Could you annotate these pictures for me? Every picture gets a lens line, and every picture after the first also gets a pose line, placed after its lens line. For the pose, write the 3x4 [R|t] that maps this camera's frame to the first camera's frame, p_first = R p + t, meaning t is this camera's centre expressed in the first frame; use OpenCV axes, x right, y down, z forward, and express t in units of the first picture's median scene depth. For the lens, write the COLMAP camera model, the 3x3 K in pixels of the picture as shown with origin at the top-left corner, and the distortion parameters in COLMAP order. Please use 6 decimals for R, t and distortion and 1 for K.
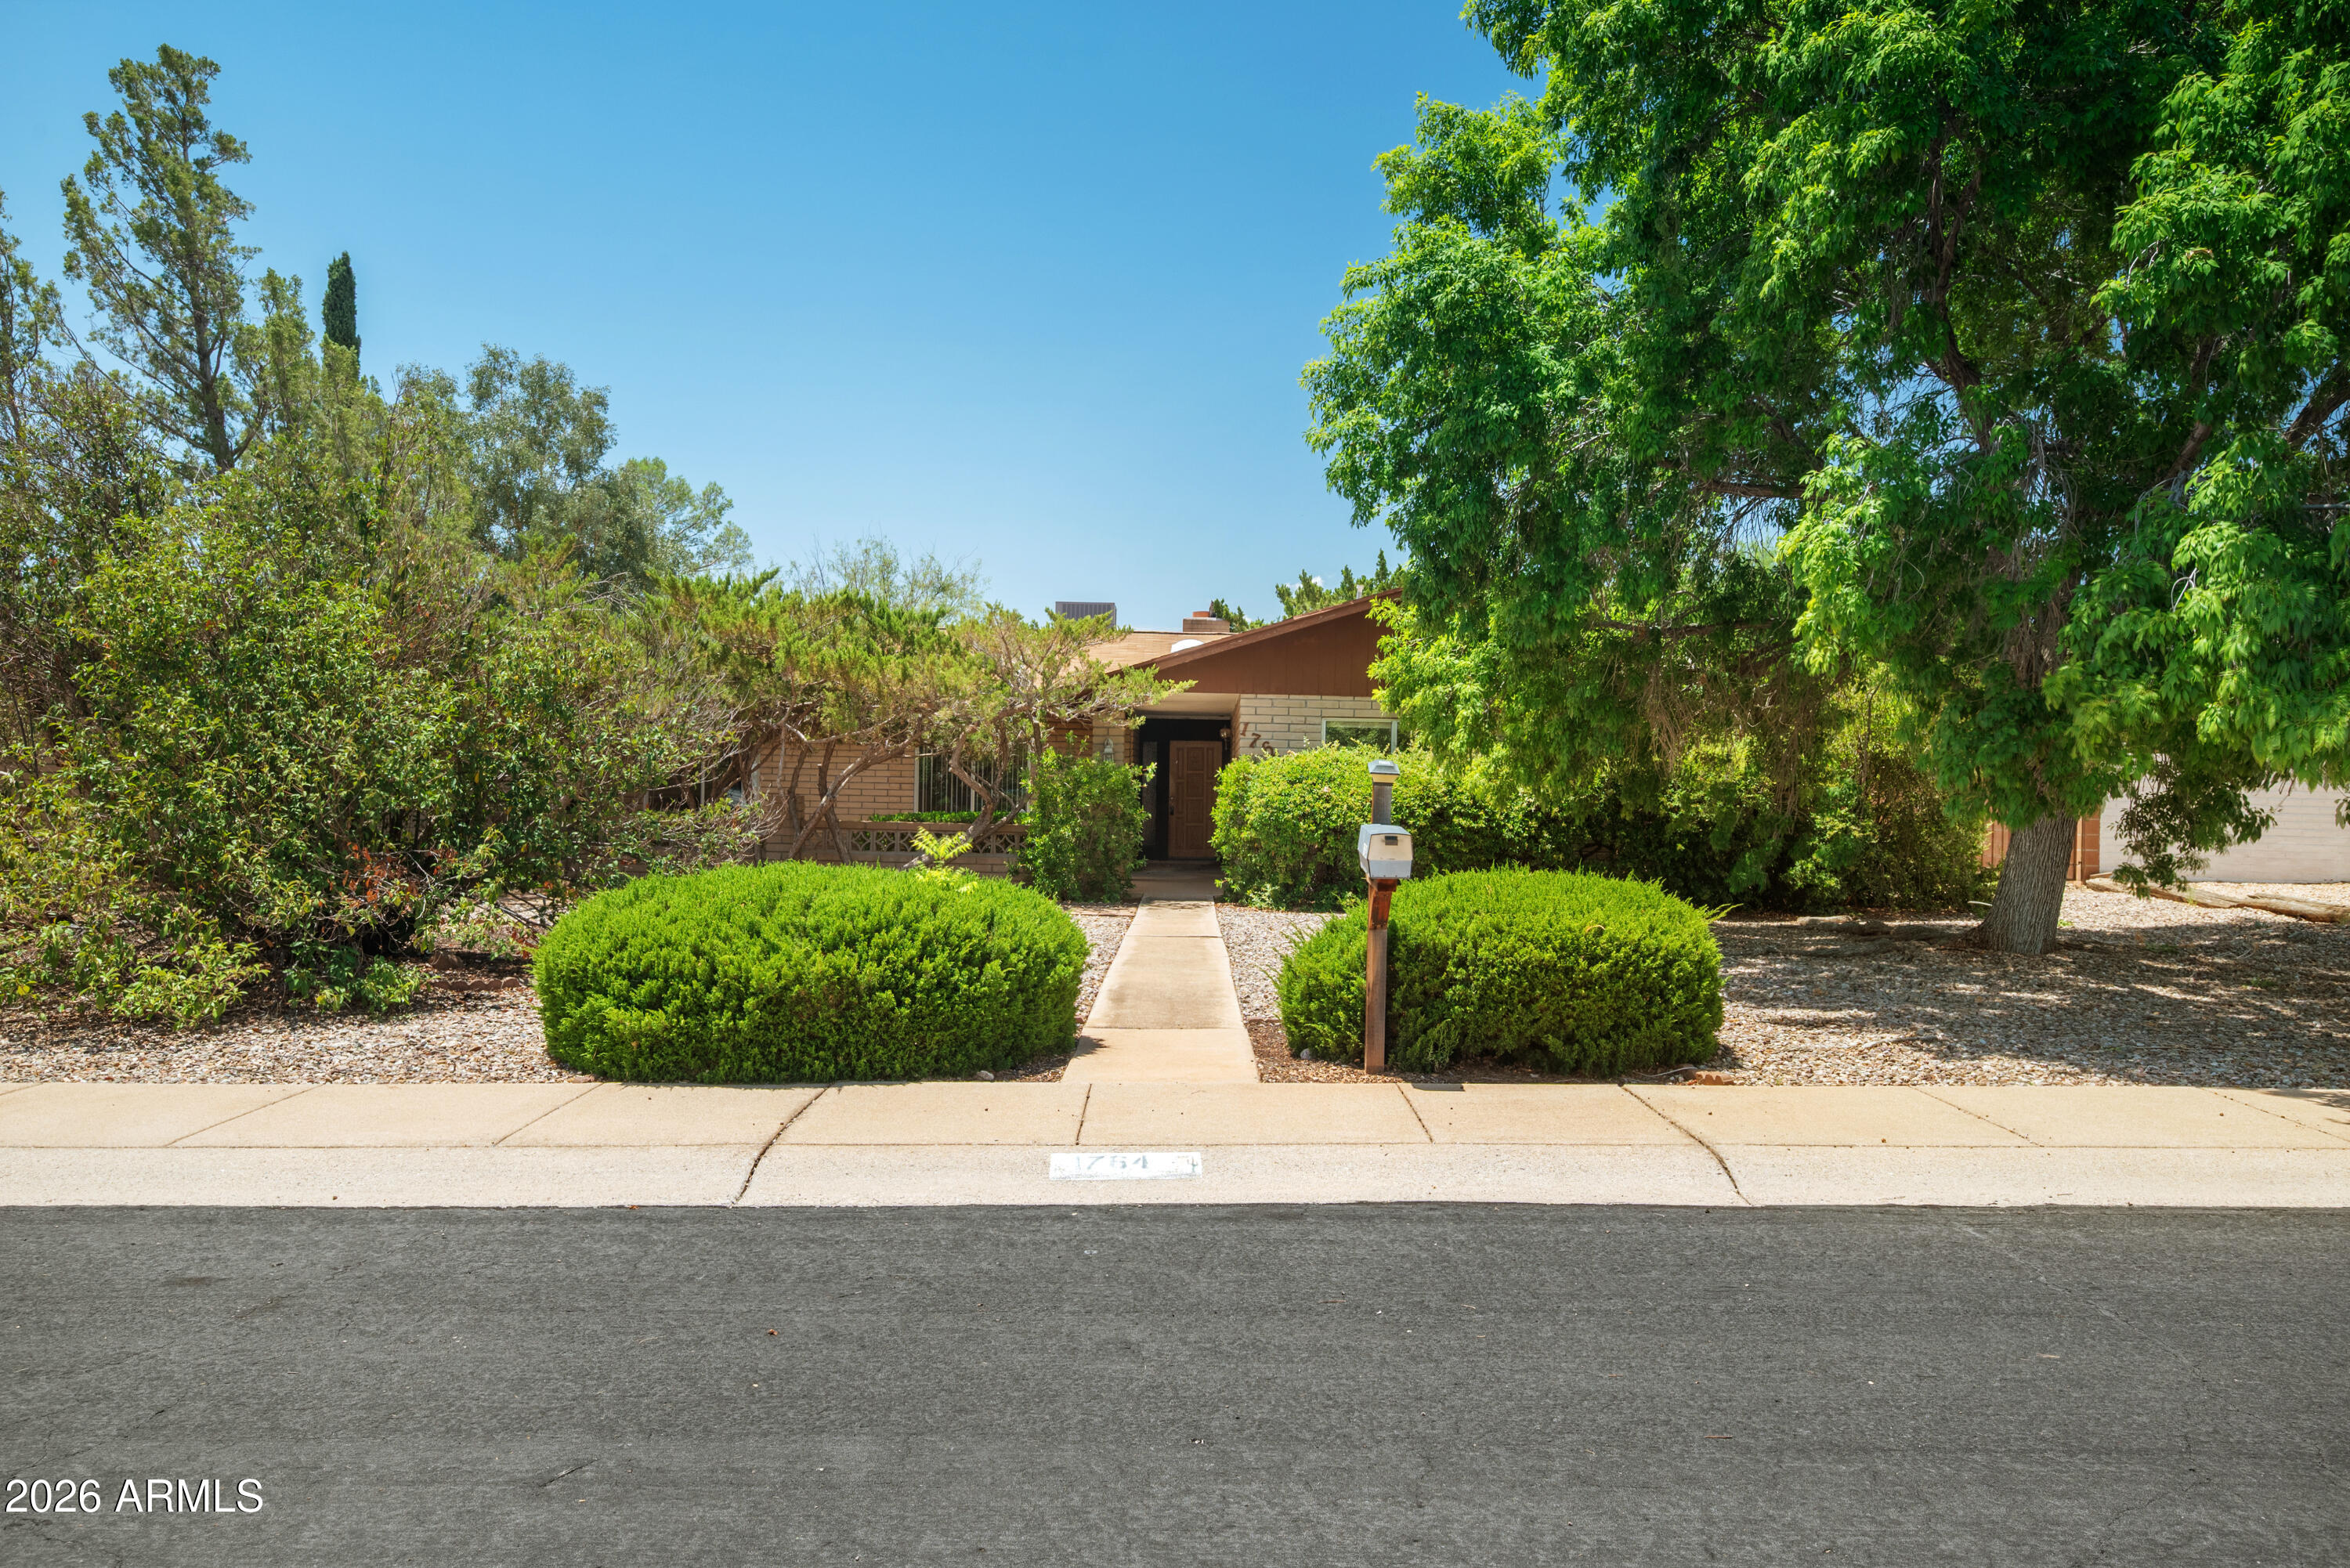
lens RADIAL K [[1625.4, 0, 1175.0], [0, 1625.4, 787.8], [0, 0, 1]] dist [0.000014, 0.000000]
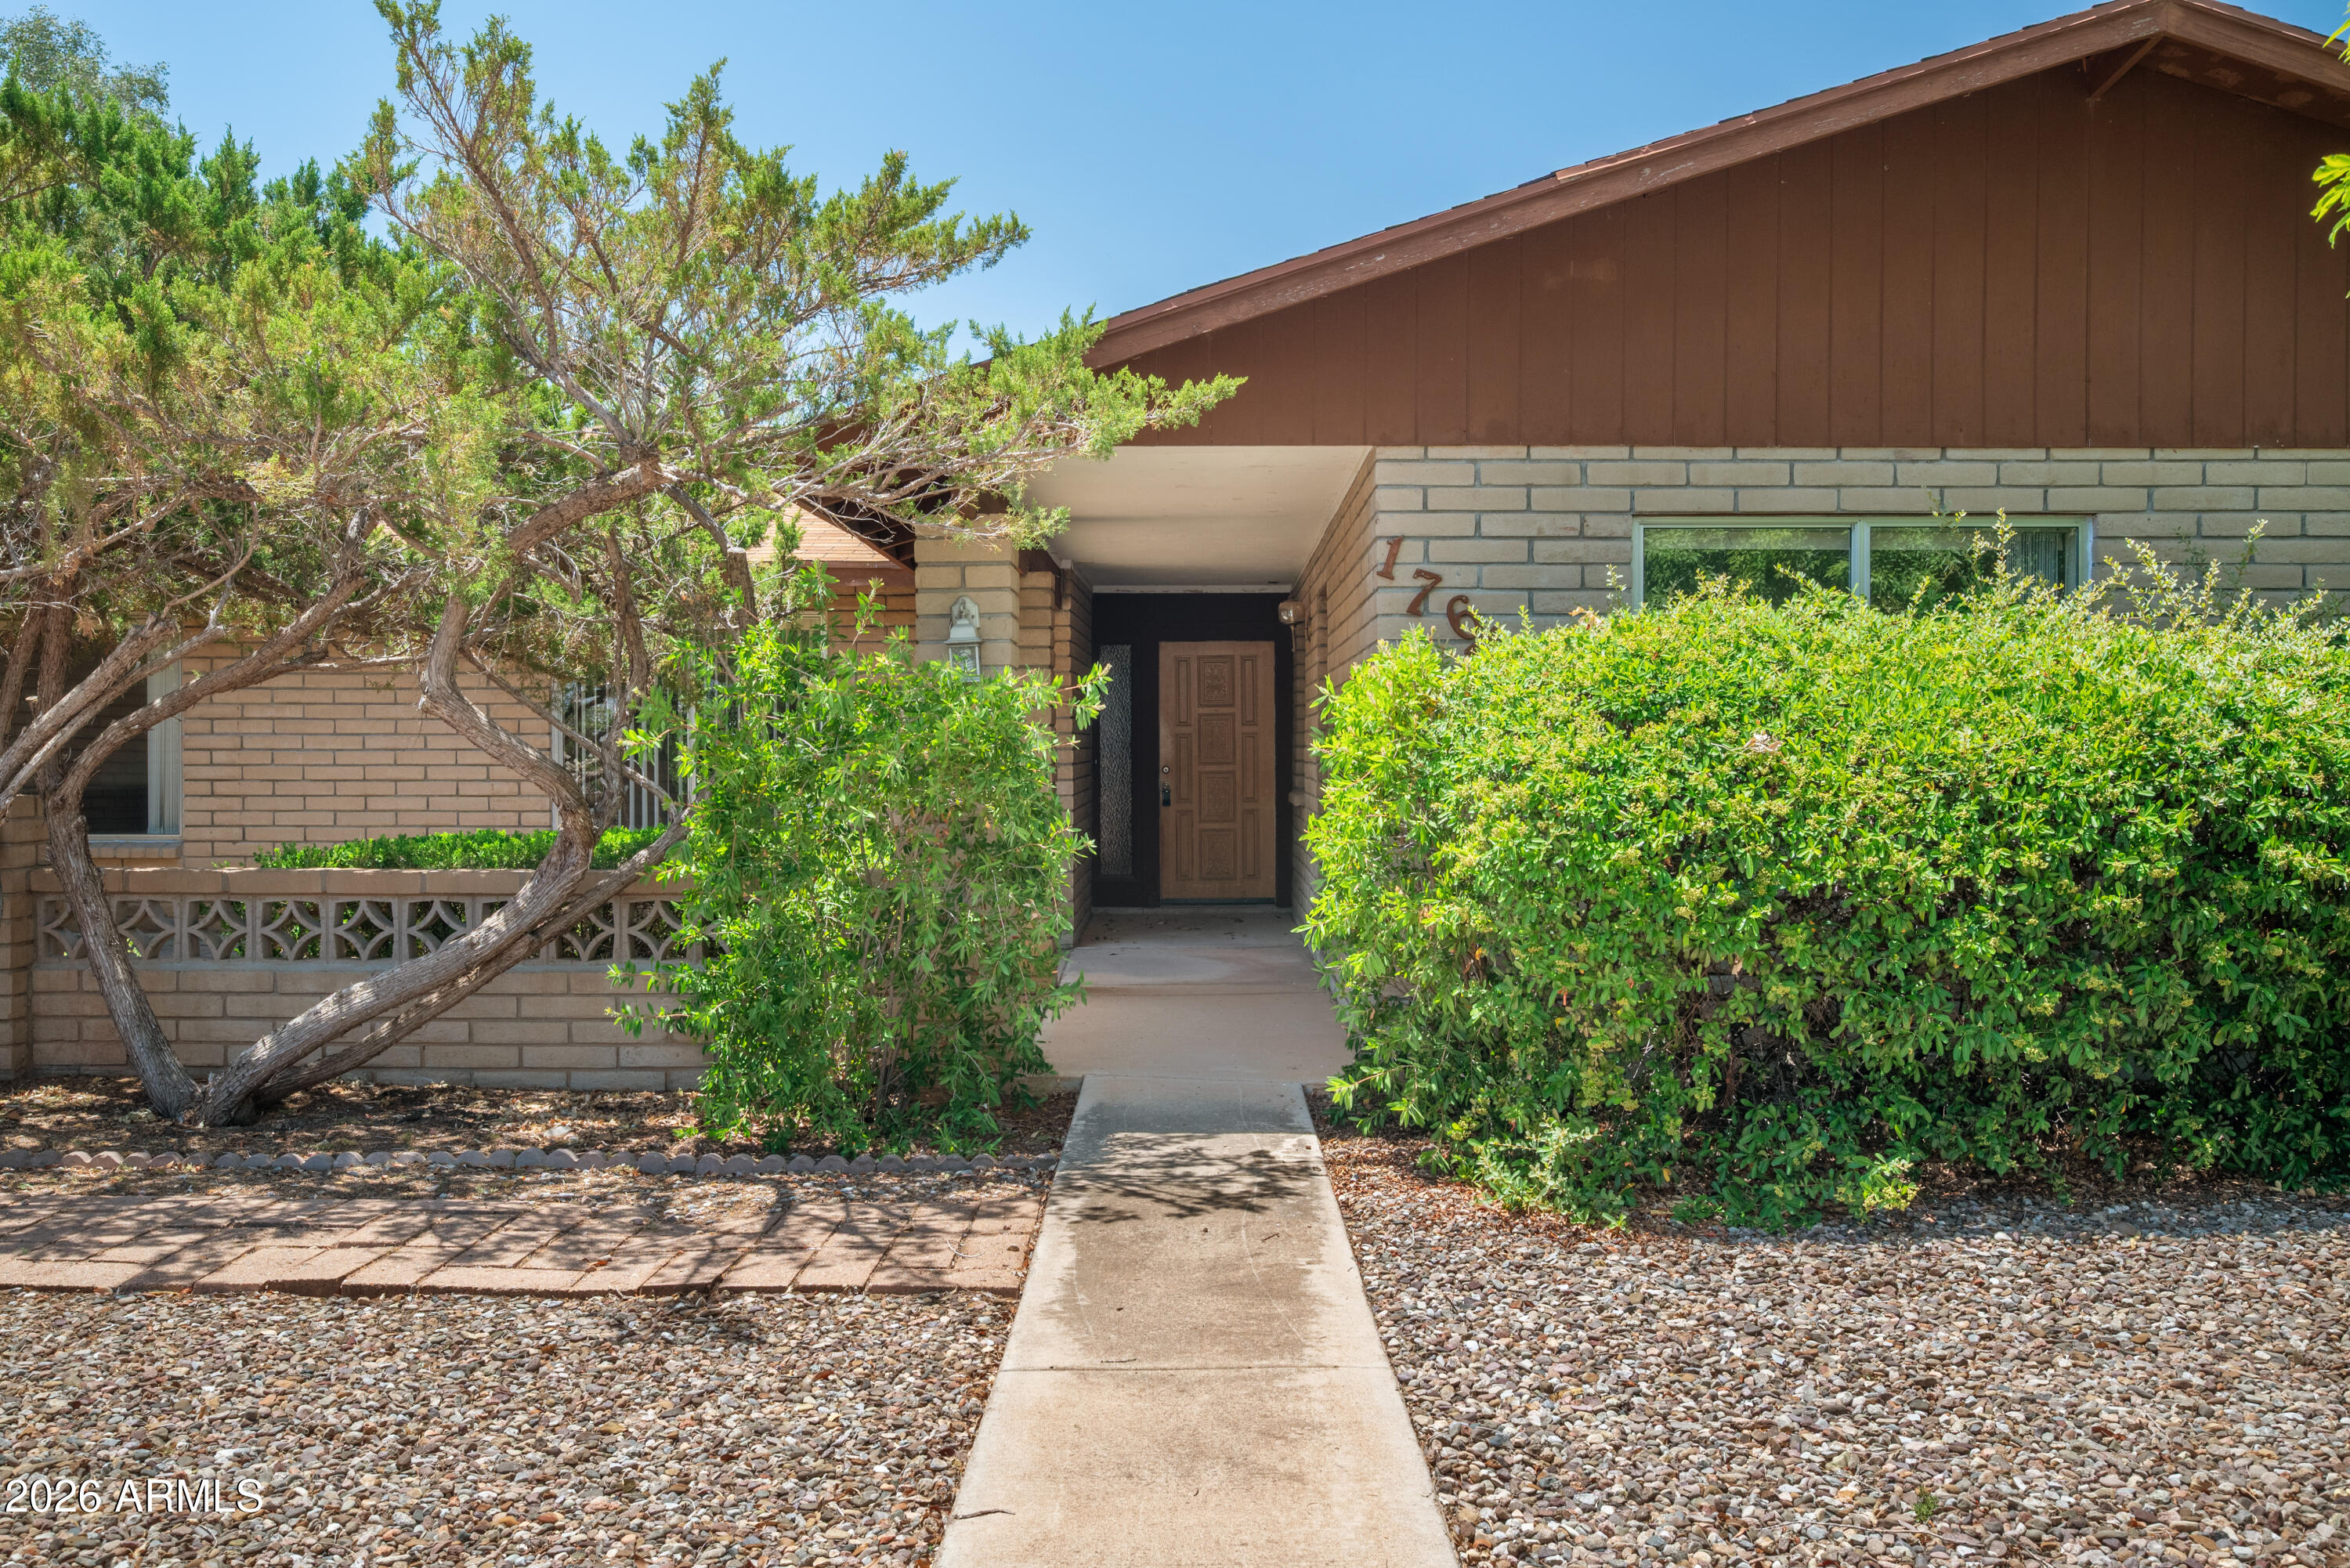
lens RADIAL K [[2030.6, 0, 1175.3], [0, 2030.6, 780.0], [0, 0, 1]] dist [-0.001921, -0.000492]
pose [[0.999782, -0.020759, 0.002088, -0.000978], [0.020719, 0.999630, 0.017637, -0.000740], [-0.002453, -0.017590, 0.999842, 0.654528]]
